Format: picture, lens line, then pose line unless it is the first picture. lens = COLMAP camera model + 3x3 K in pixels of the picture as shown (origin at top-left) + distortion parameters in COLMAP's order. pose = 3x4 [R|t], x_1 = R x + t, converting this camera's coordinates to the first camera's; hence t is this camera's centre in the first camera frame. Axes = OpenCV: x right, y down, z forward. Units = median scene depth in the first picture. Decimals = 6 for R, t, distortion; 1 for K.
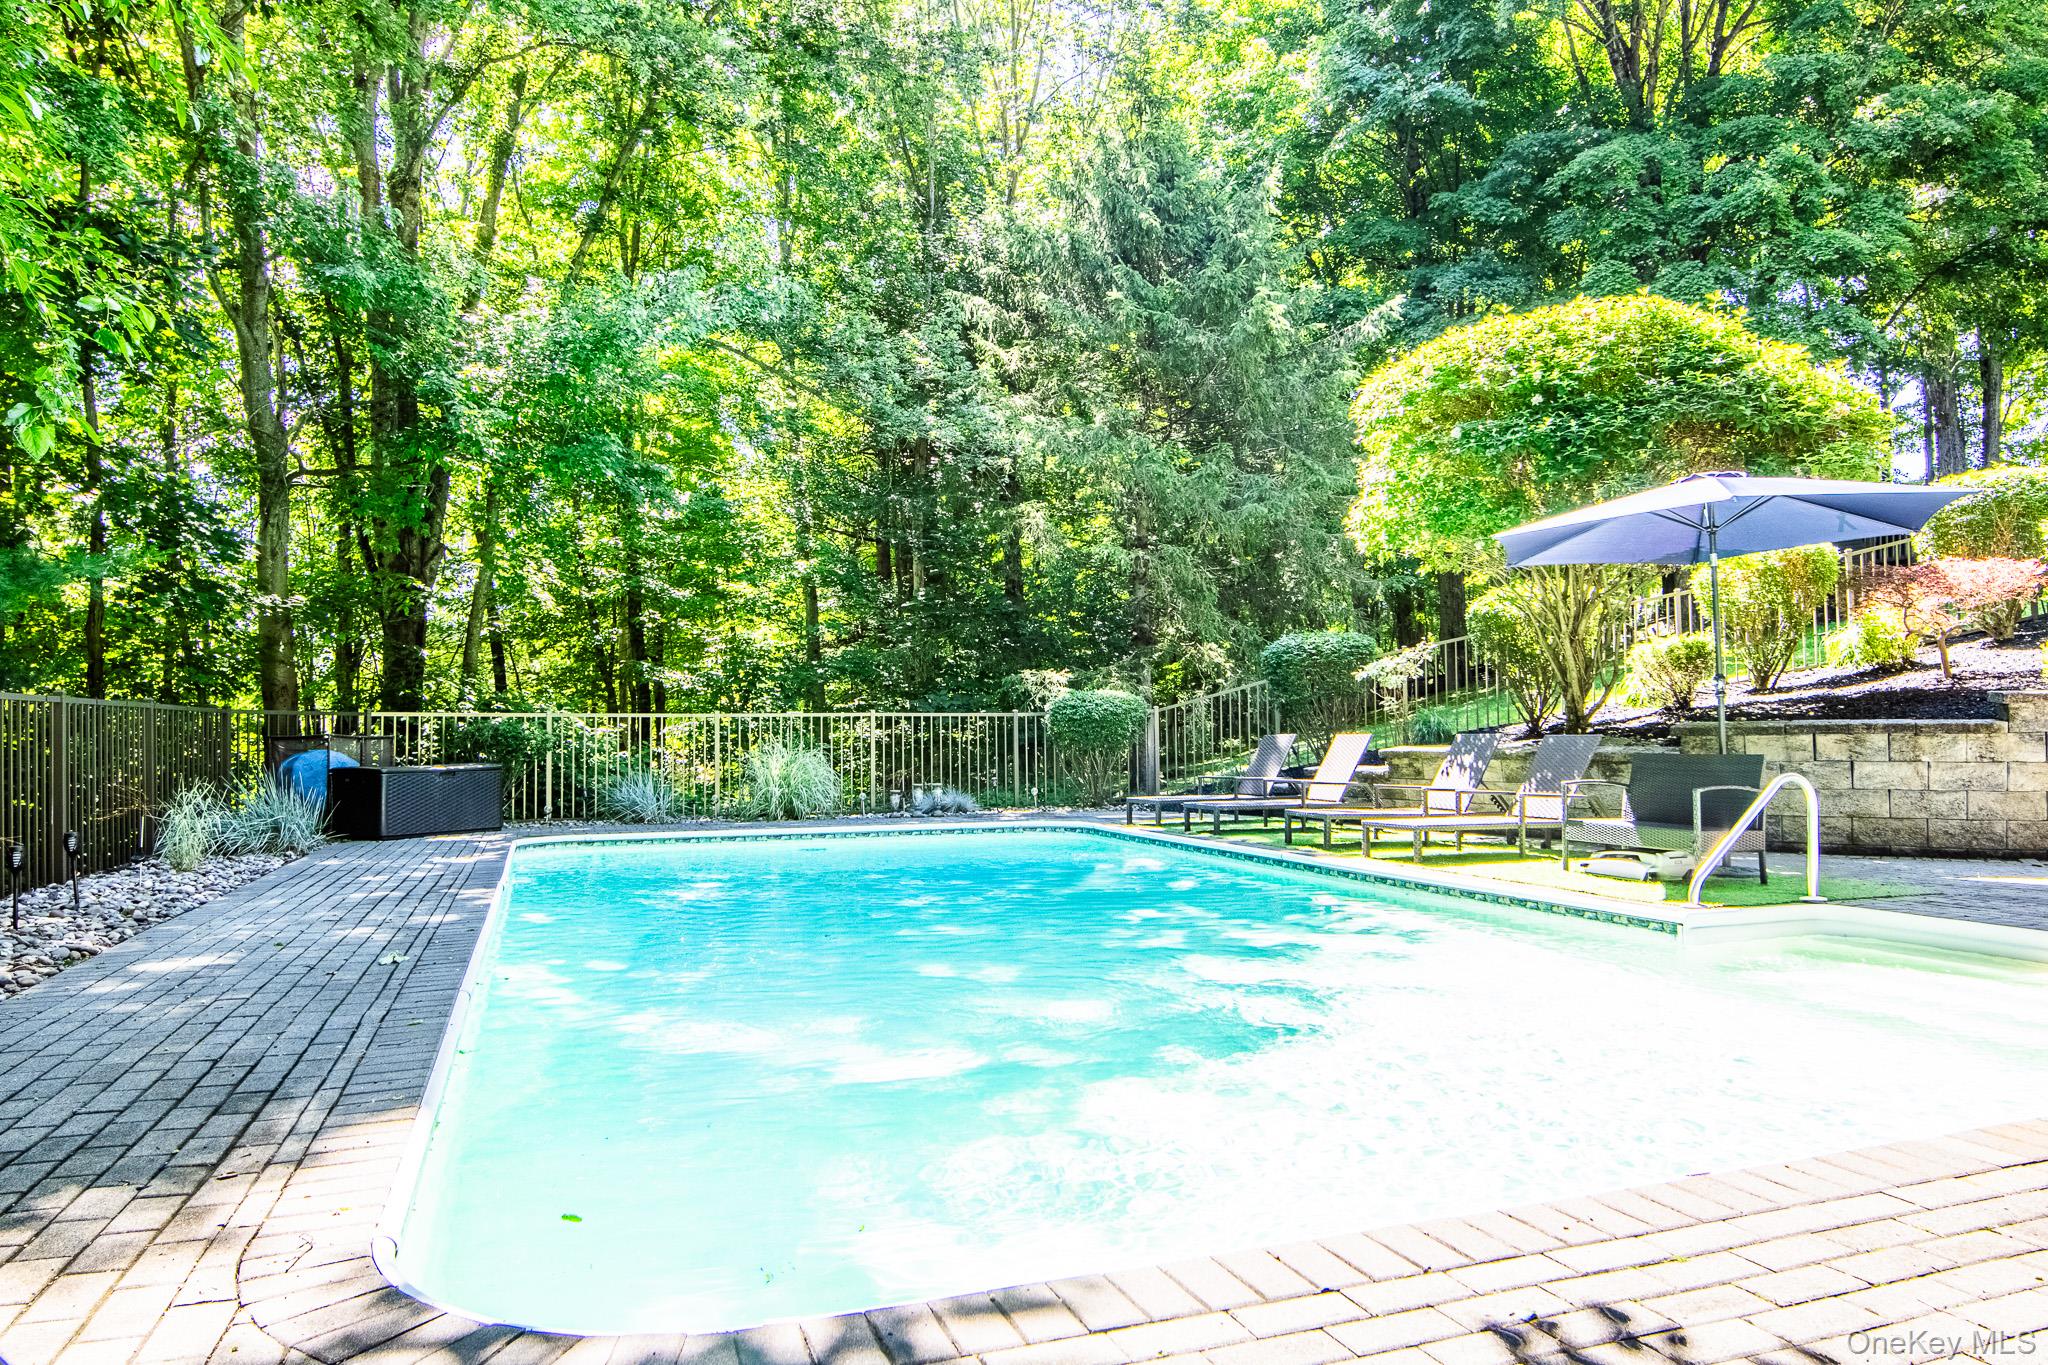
lens RADIAL K [[1307.2, 0, 1019.0], [0, 1307.2, 721.0], [0, 0, 1]] dist [-0.005439, 0.003454]
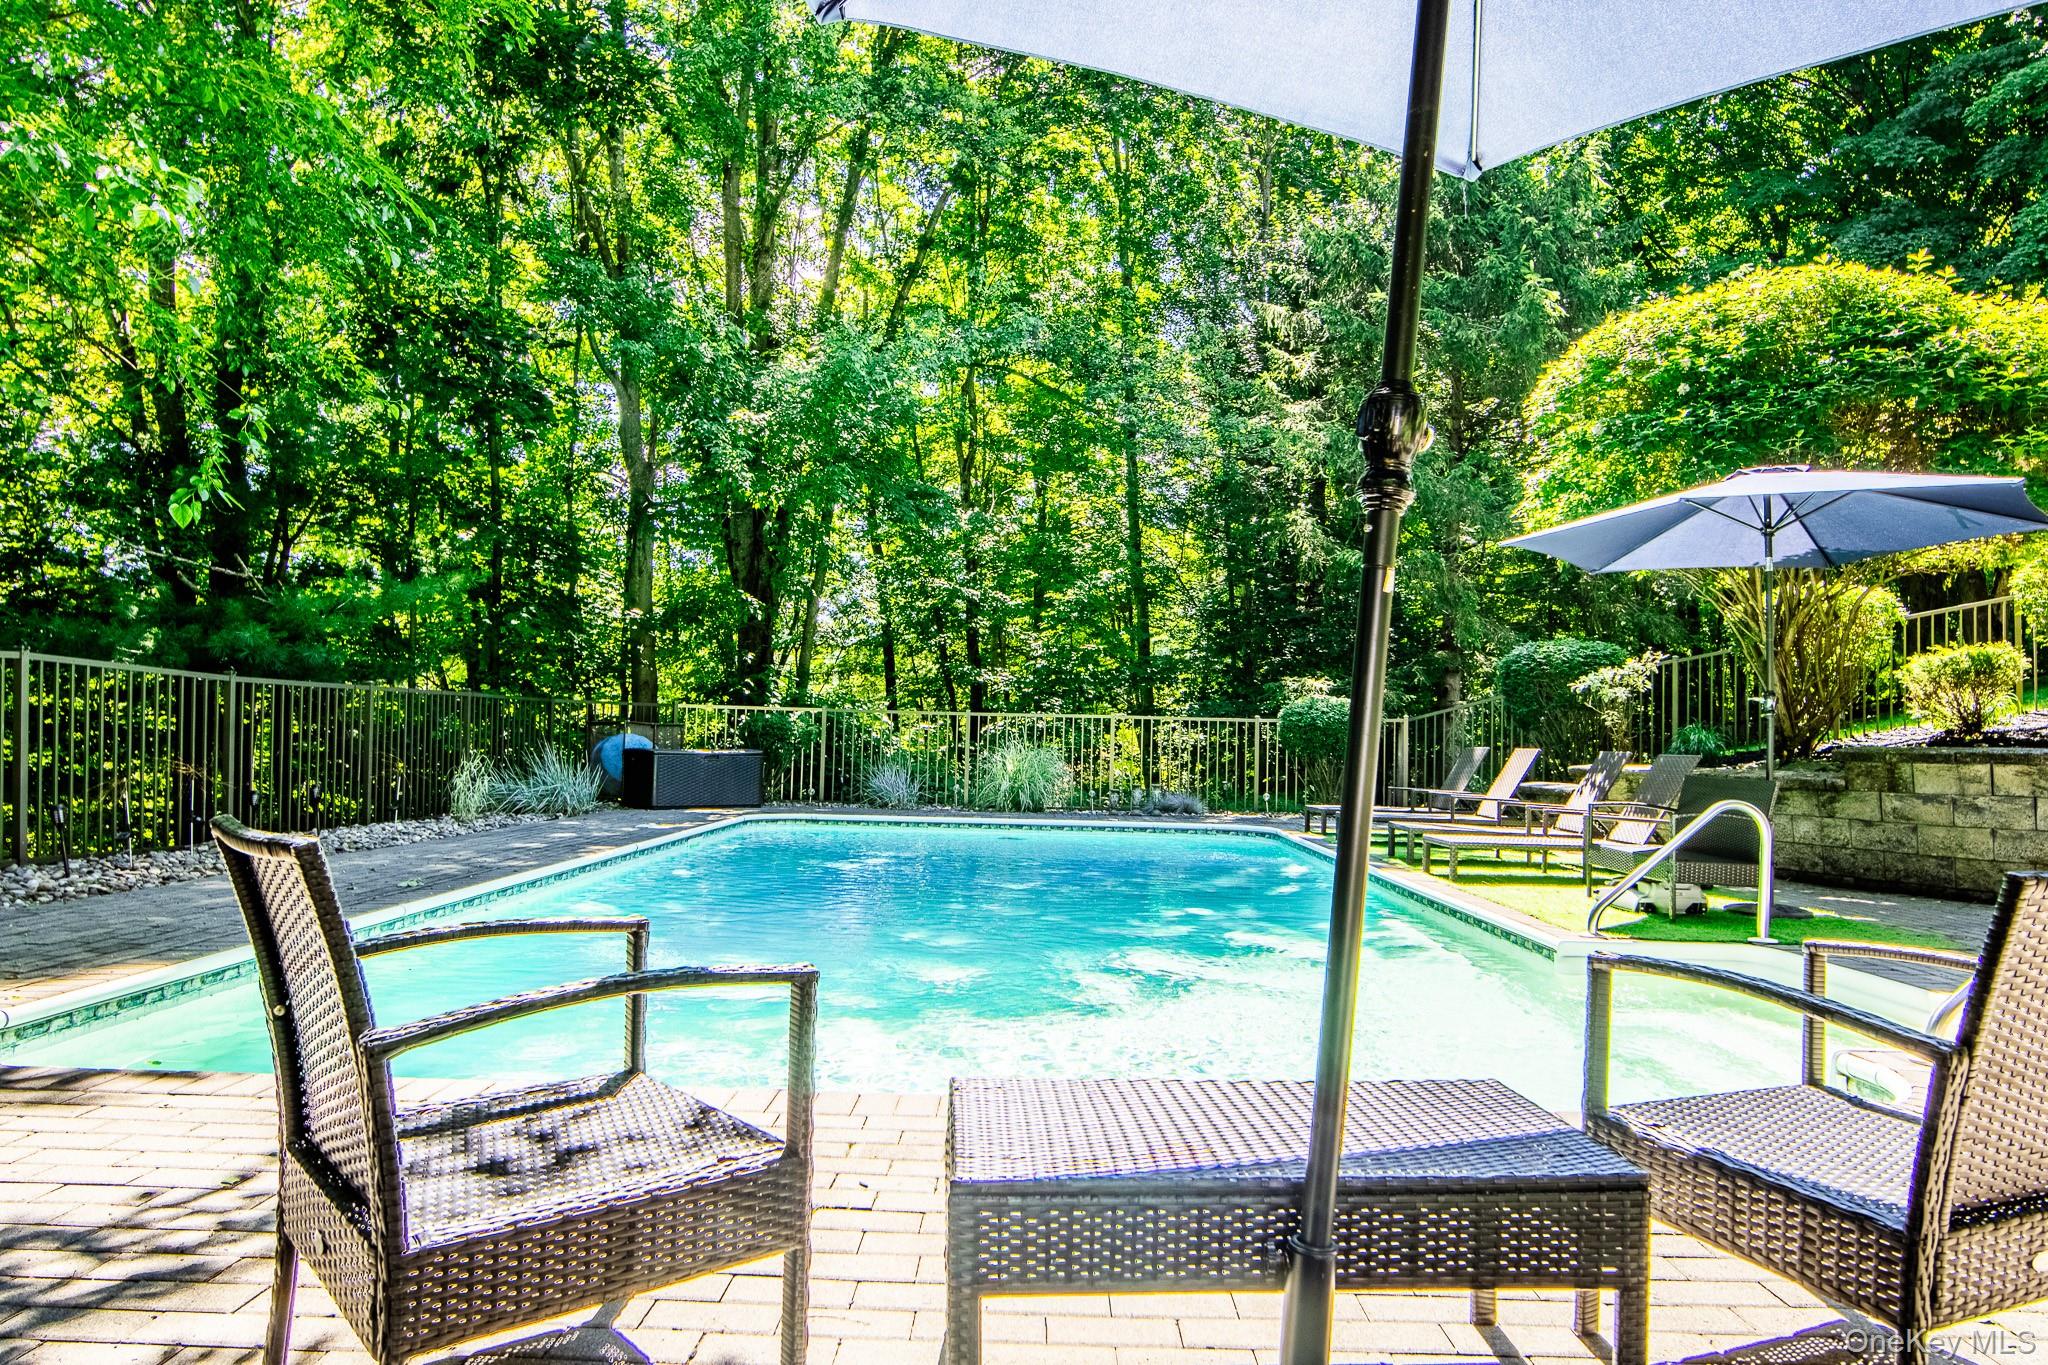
lens RADIAL K [[1307.2, 0, 1019.0], [0, 1307.2, 721.0], [0, 0, 1]] dist [-0.005439, 0.003454]
pose [[0.937413, 0.025391, -0.347293, 0.252641], [-0.026230, 0.999653, 0.002286, -0.002624], [0.347230, 0.006967, 0.937754, -0.017170]]
